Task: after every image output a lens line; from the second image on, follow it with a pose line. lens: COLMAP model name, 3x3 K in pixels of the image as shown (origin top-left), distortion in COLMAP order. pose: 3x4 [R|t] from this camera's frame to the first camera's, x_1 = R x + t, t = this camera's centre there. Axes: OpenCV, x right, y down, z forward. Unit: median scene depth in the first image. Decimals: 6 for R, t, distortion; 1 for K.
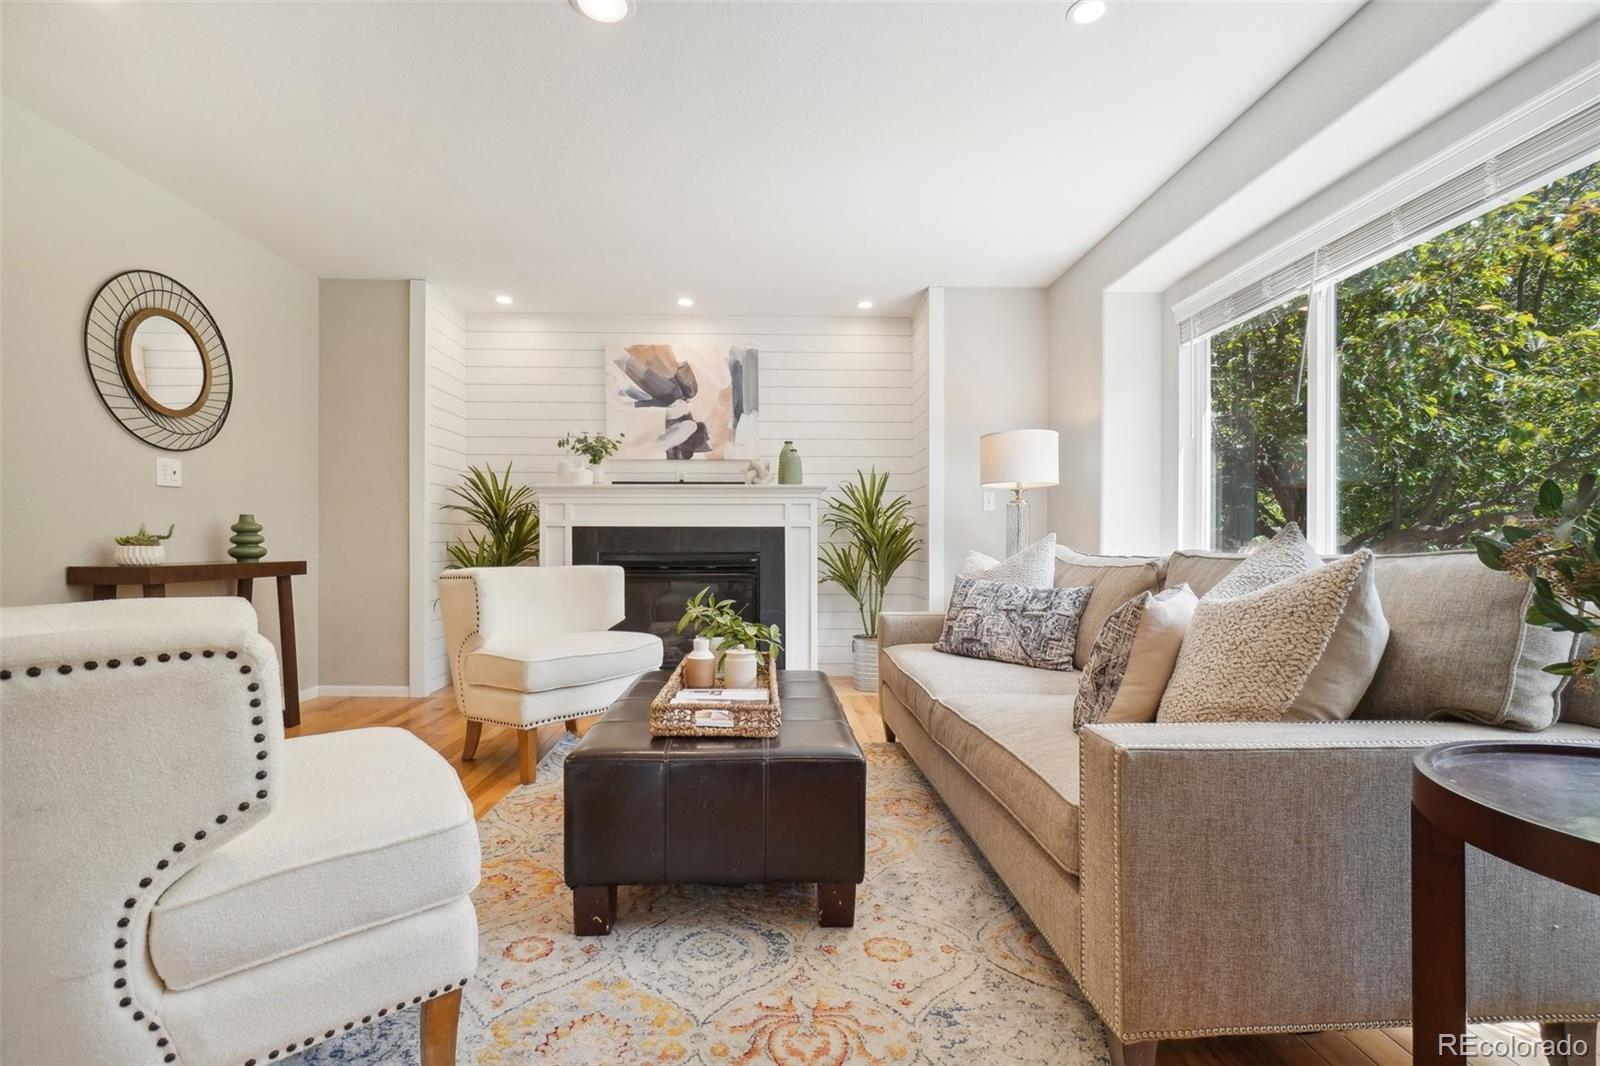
lens RADIAL K [[692.9, 0, 788.2], [0, 692.9, 542.8], [0, 0, 1]] dist [-0.010902, 0.000229]
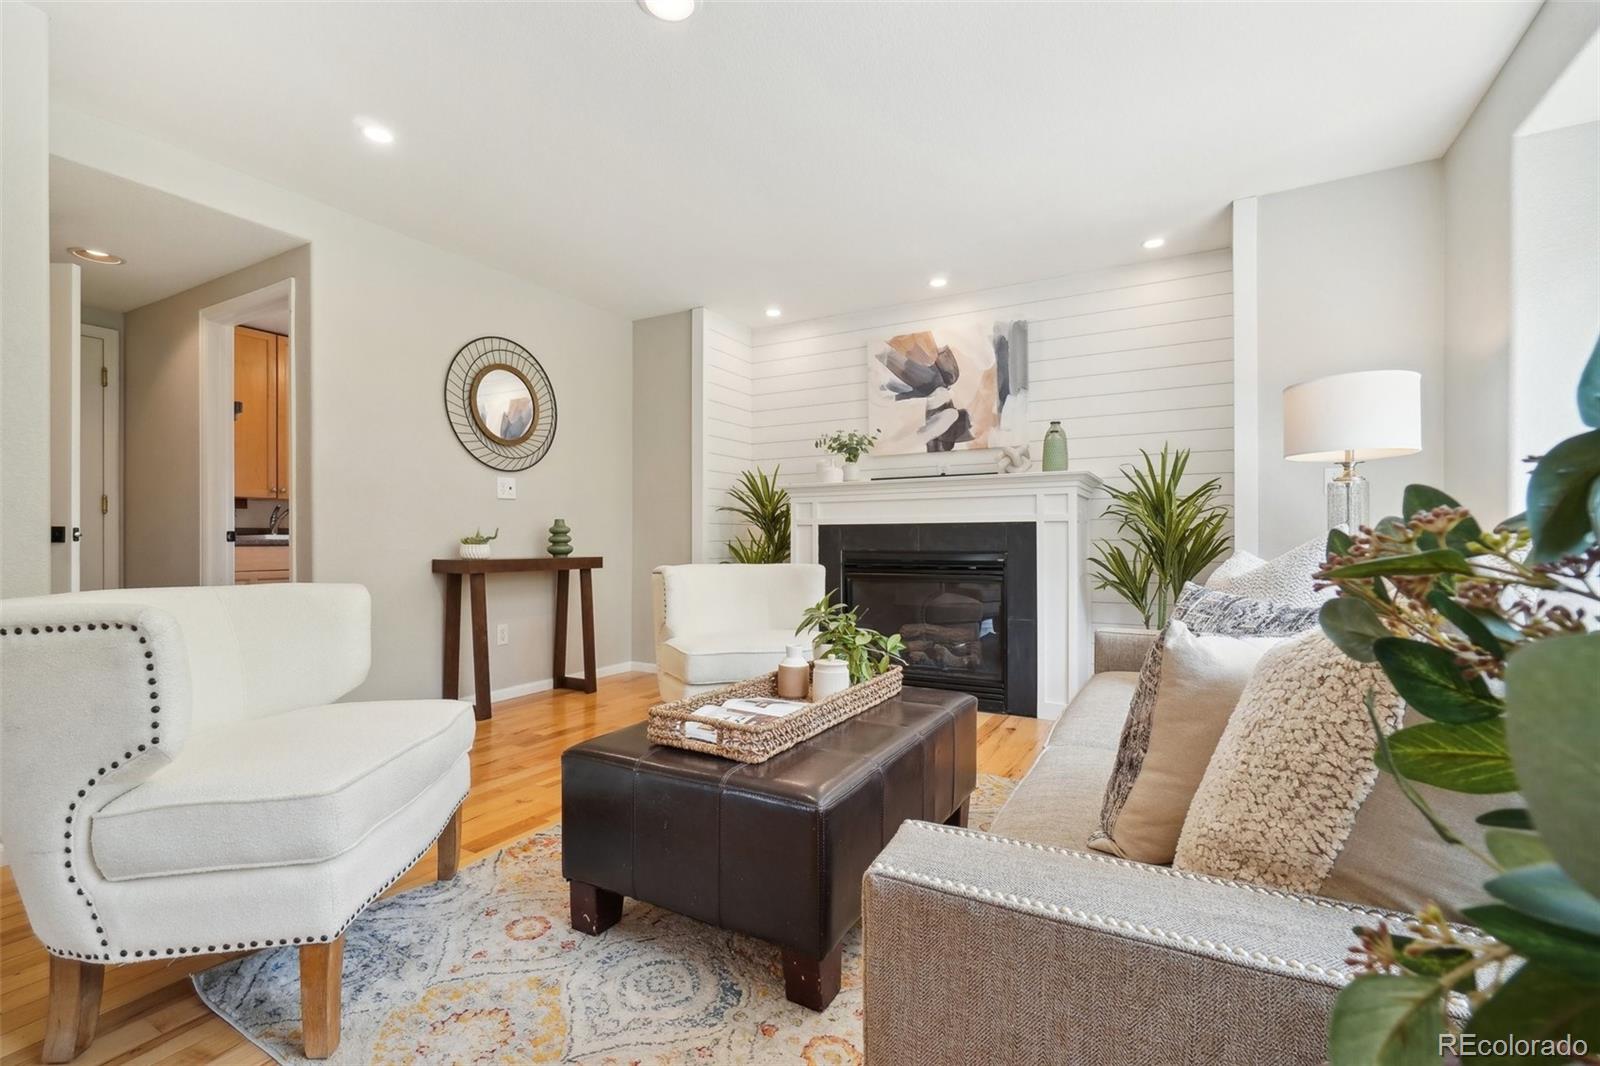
lens RADIAL K [[700.0, 0, 802.3], [0, 700.0, 537.7], [0, 0, 1]] dist [-0.013836, 0.004754]
pose [[0.856790, -0.005271, -0.515638, 0.234210], [0.002582, 0.999979, -0.005932, 0.001249], [0.515659, 0.003751, 0.856786, 0.134124]]
